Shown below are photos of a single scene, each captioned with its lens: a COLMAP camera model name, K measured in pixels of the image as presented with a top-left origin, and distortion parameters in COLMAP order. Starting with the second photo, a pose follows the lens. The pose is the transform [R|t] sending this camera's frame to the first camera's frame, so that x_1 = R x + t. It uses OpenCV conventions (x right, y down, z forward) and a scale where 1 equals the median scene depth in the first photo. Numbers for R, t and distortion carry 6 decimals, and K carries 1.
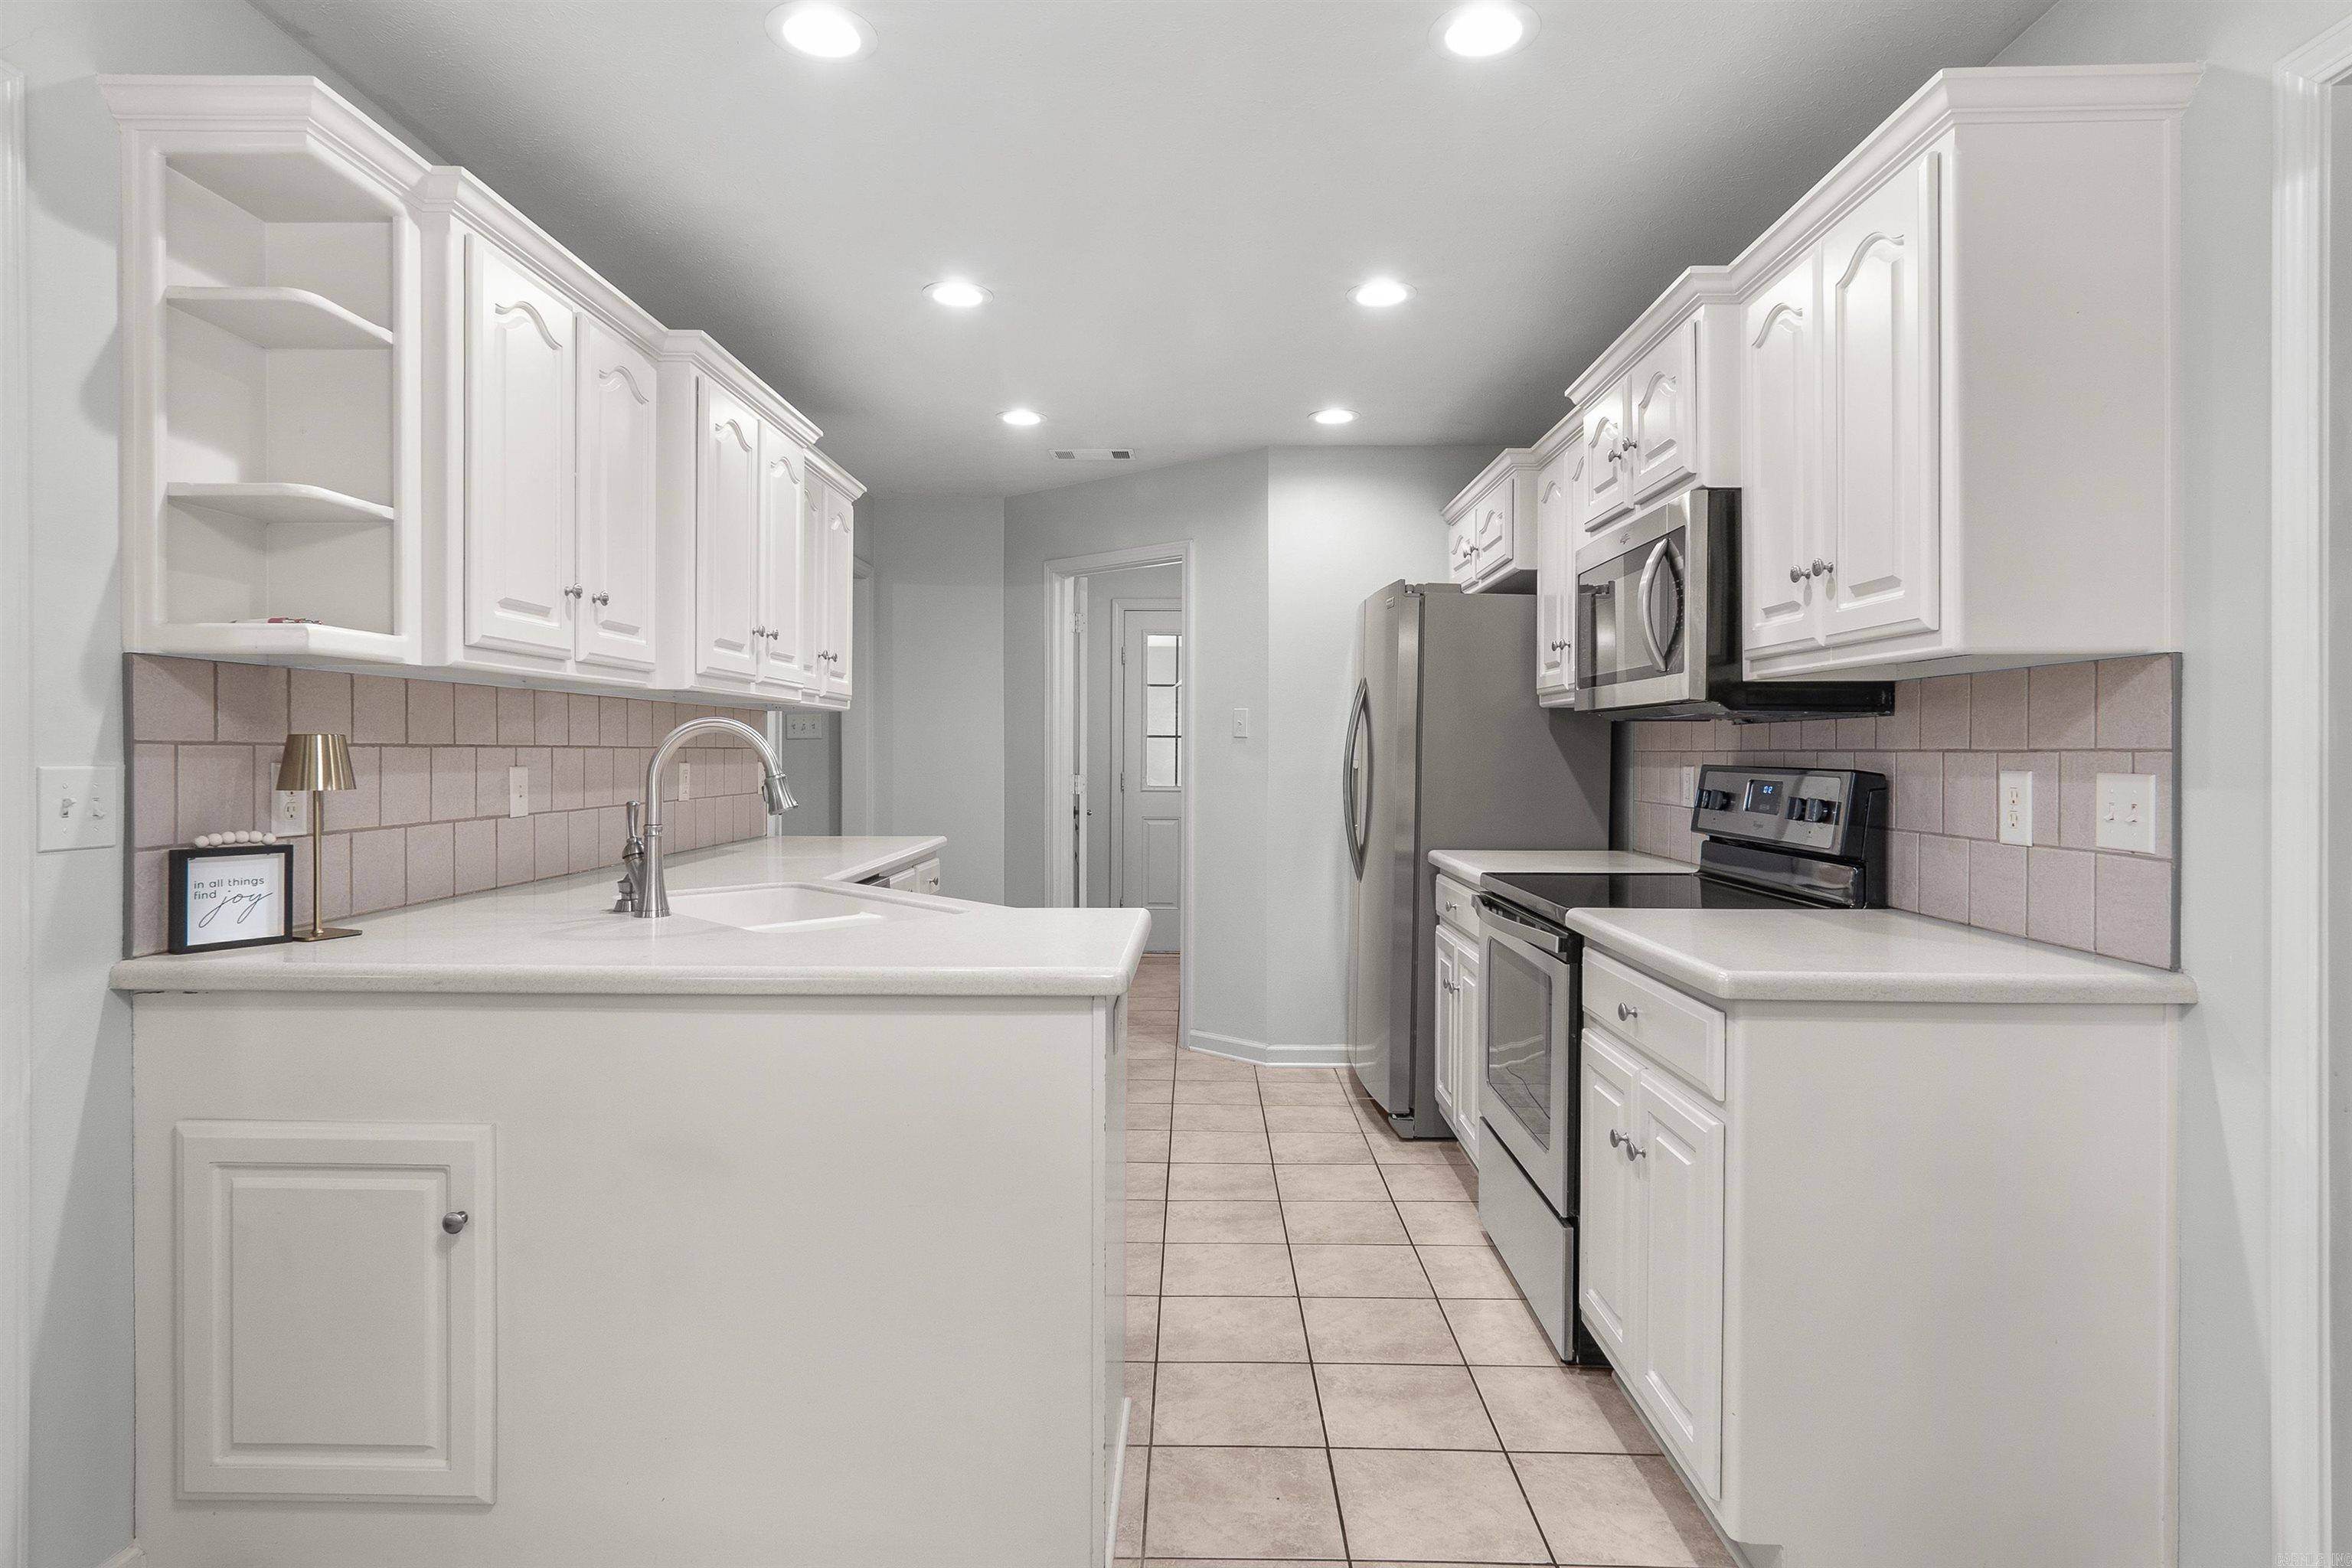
lens RADIAL K [[1259.6, 0, 1182.4], [0, 1259.6, 759.6], [0, 0, 1]] dist [-0.017592, 0.010186]
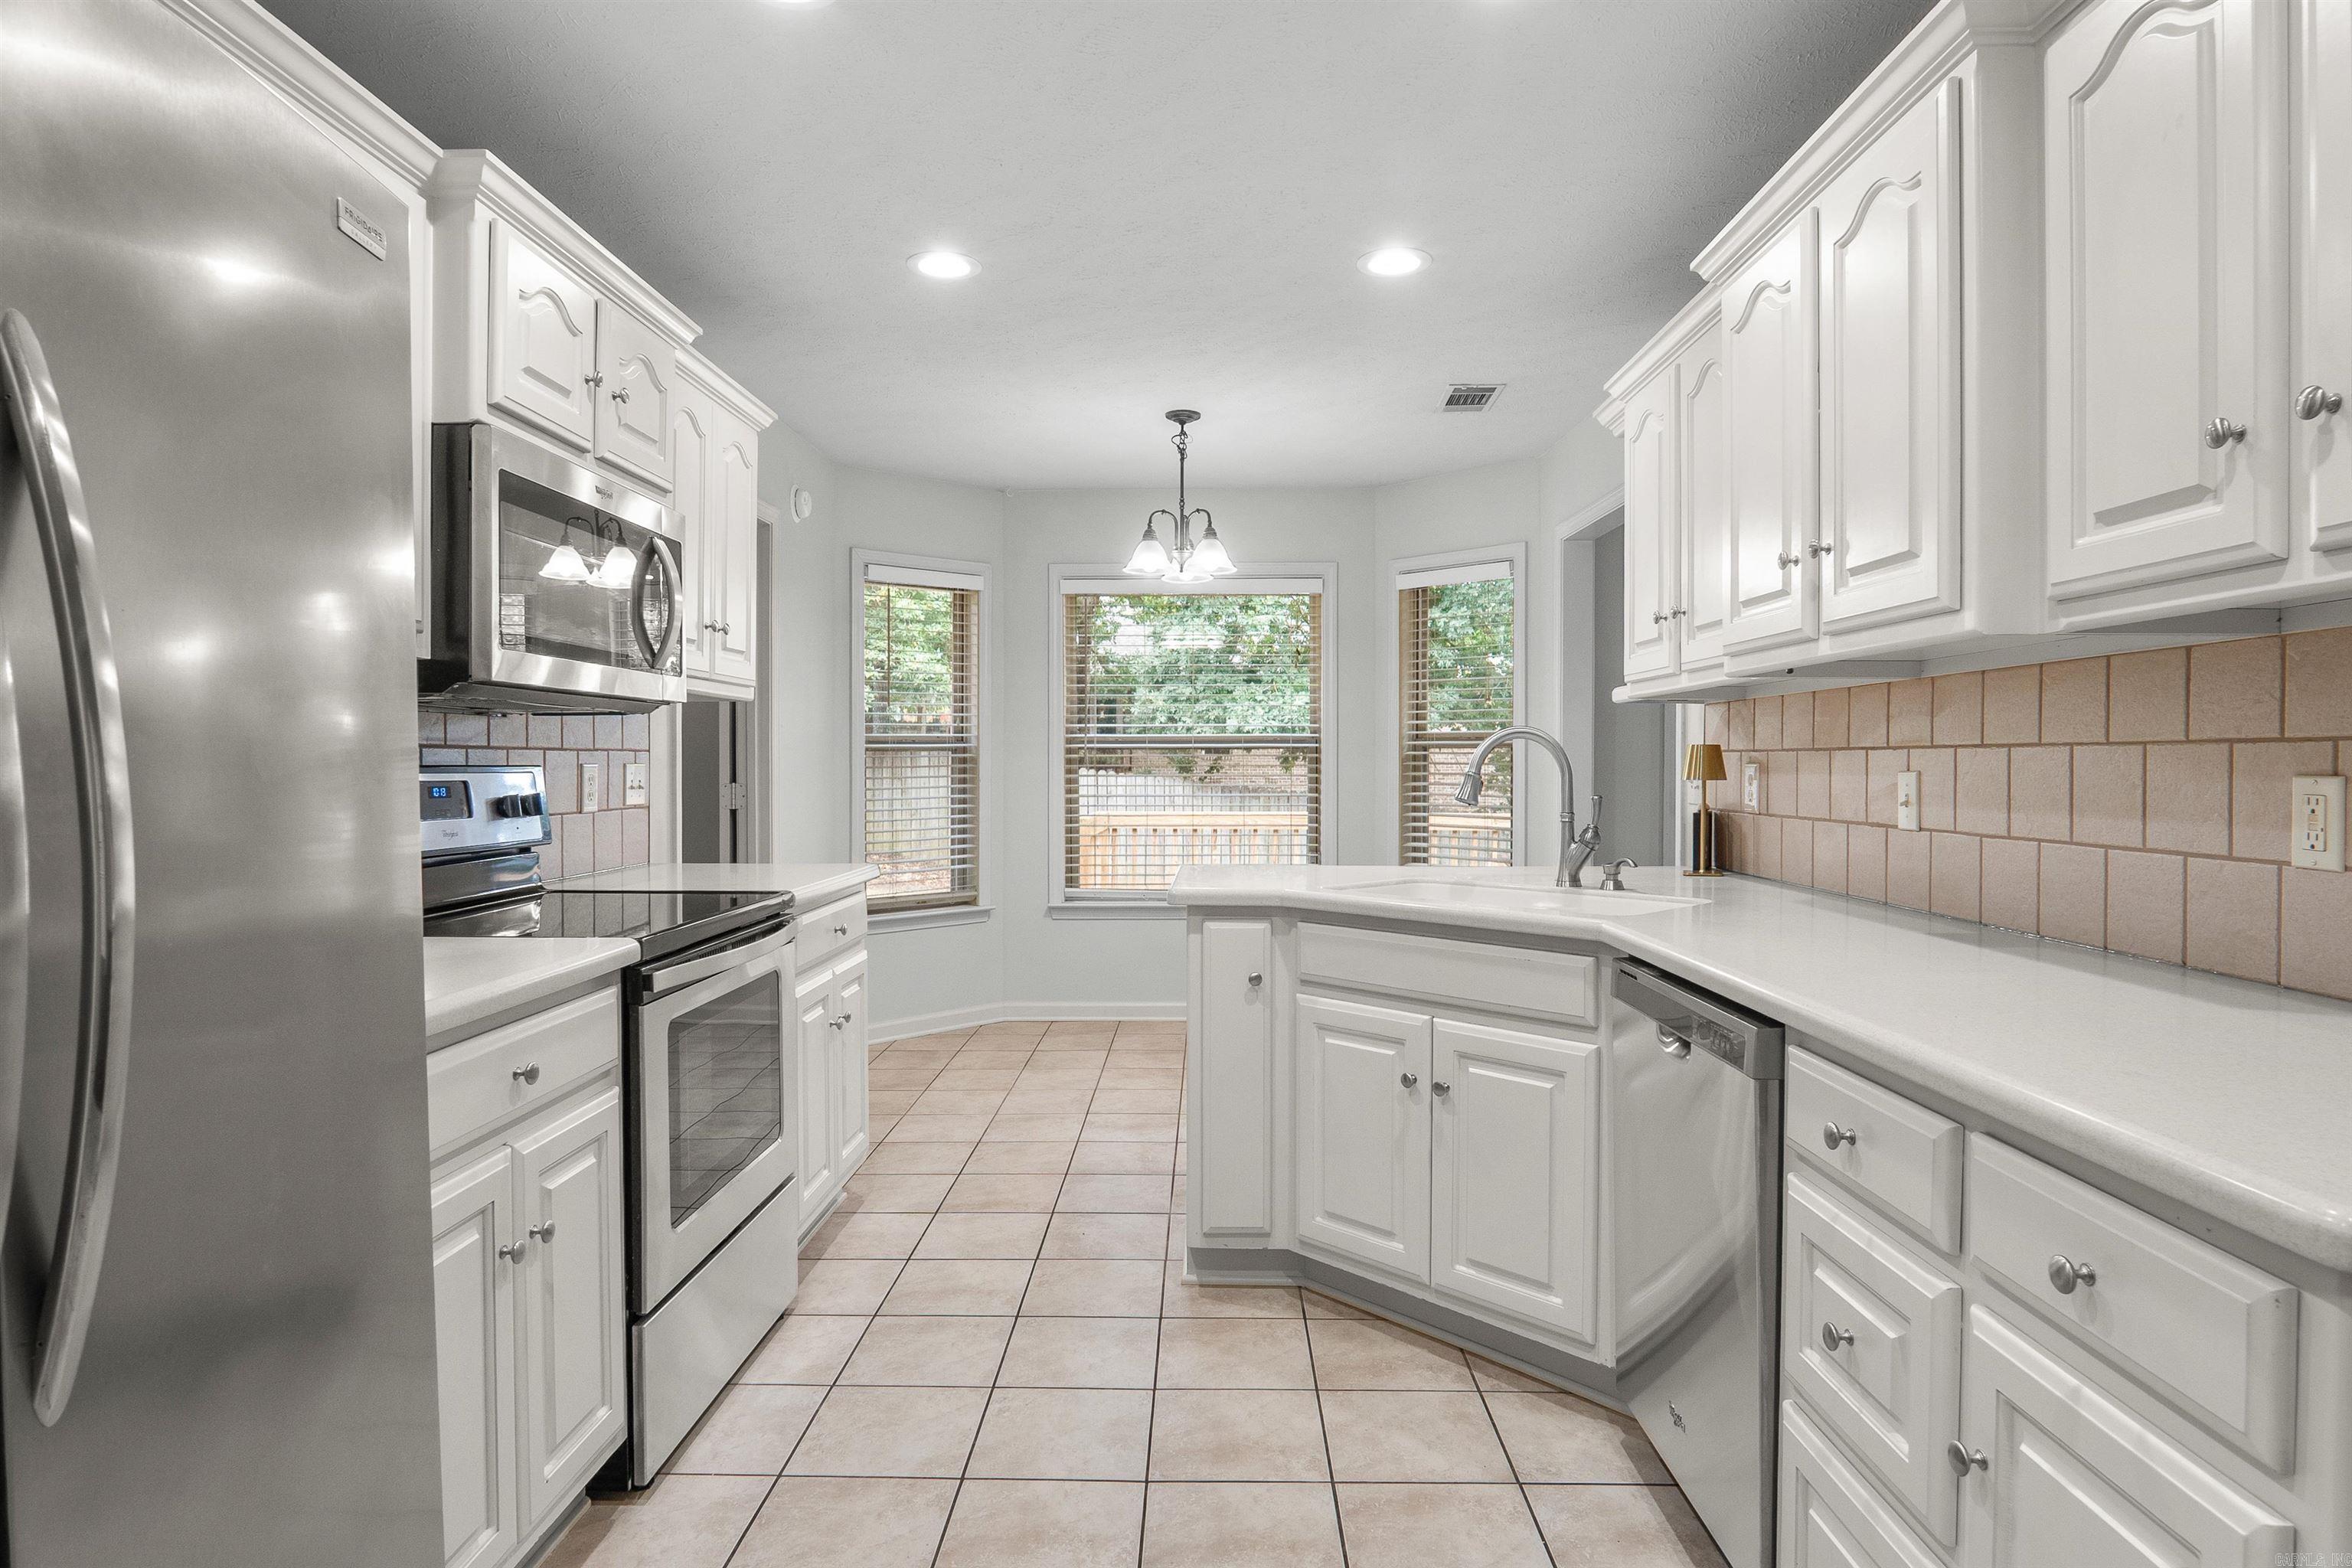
lens RADIAL K [[1276.8, 0, 1192.5], [0, 1276.8, 783.4], [0, 0, 1]] dist [-0.028991, 0.000567]
pose [[-0.999990, -0.004144, 0.001946, -0.048527], [-0.004098, 0.999728, 0.022971, -0.004142], [-0.002040, 0.022963, -0.999734, 2.073541]]
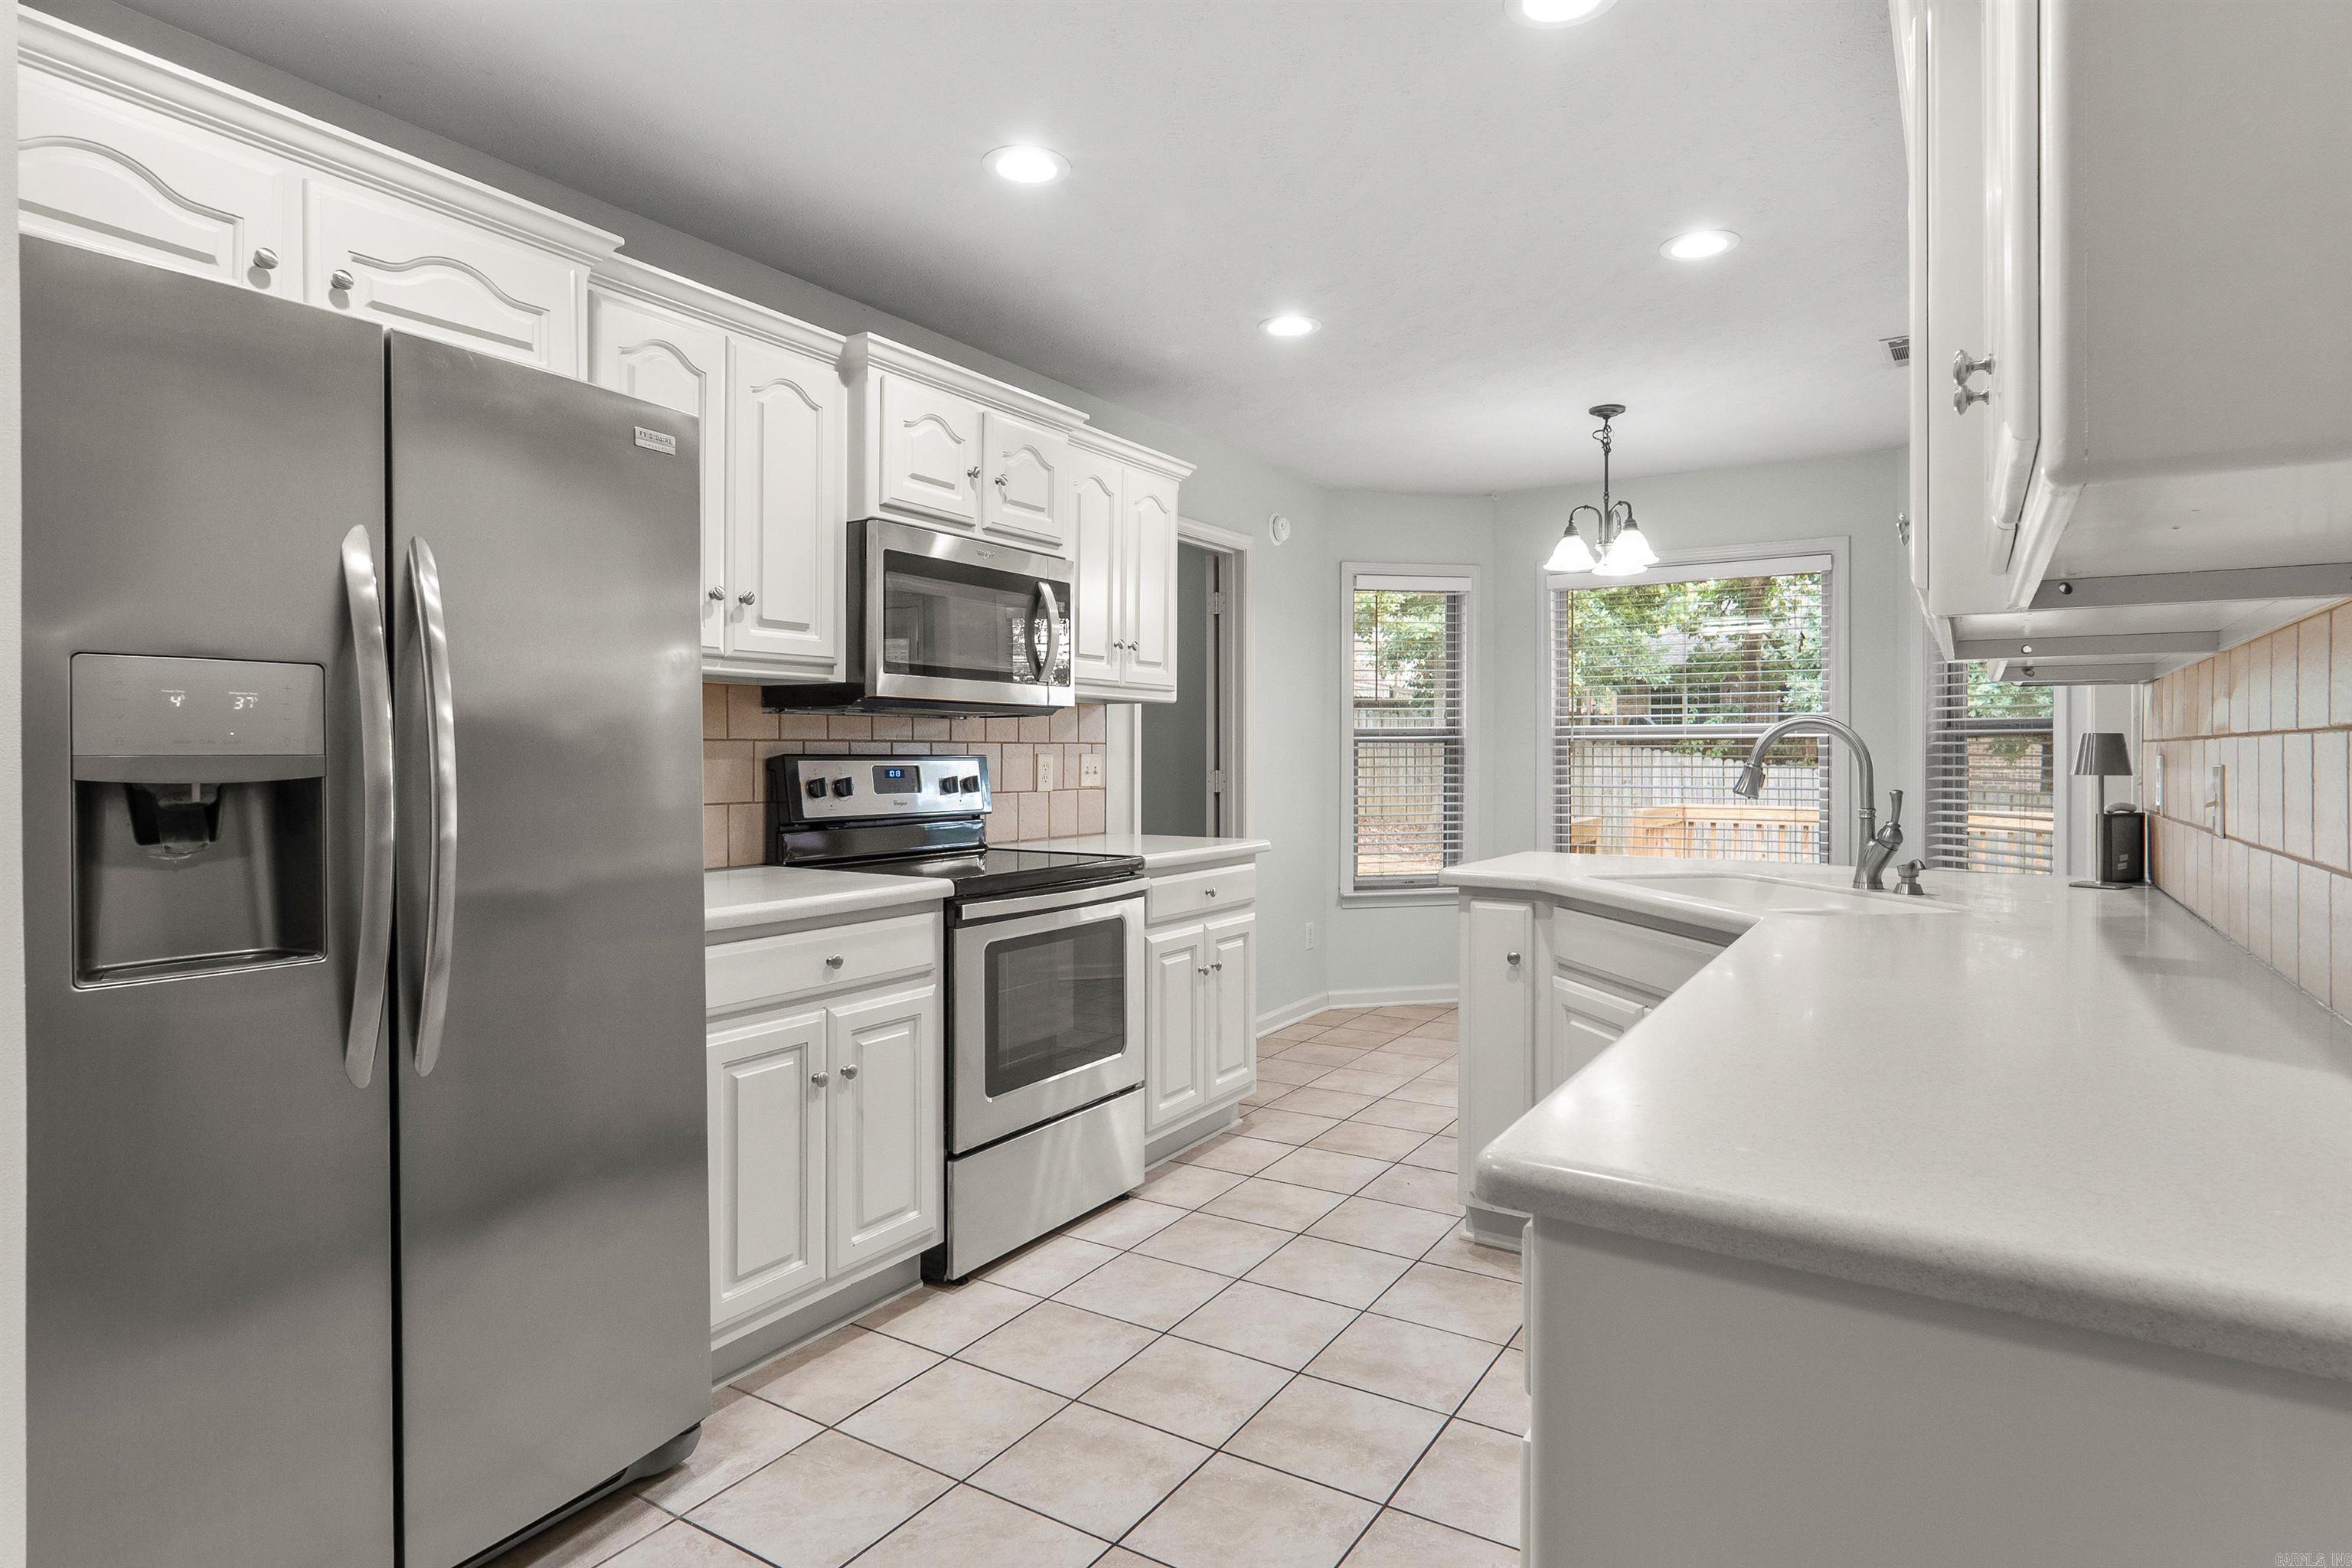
lens RADIAL K [[1259.6, 0, 1182.4], [0, 1259.6, 759.6], [0, 0, 1]] dist [-0.017592, 0.010186]
pose [[-0.853932, -0.007878, 0.520324, -0.441283], [-0.001184, 0.999912, 0.013196, -0.006467], [-0.520383, 0.010652, -0.853867, 2.111584]]
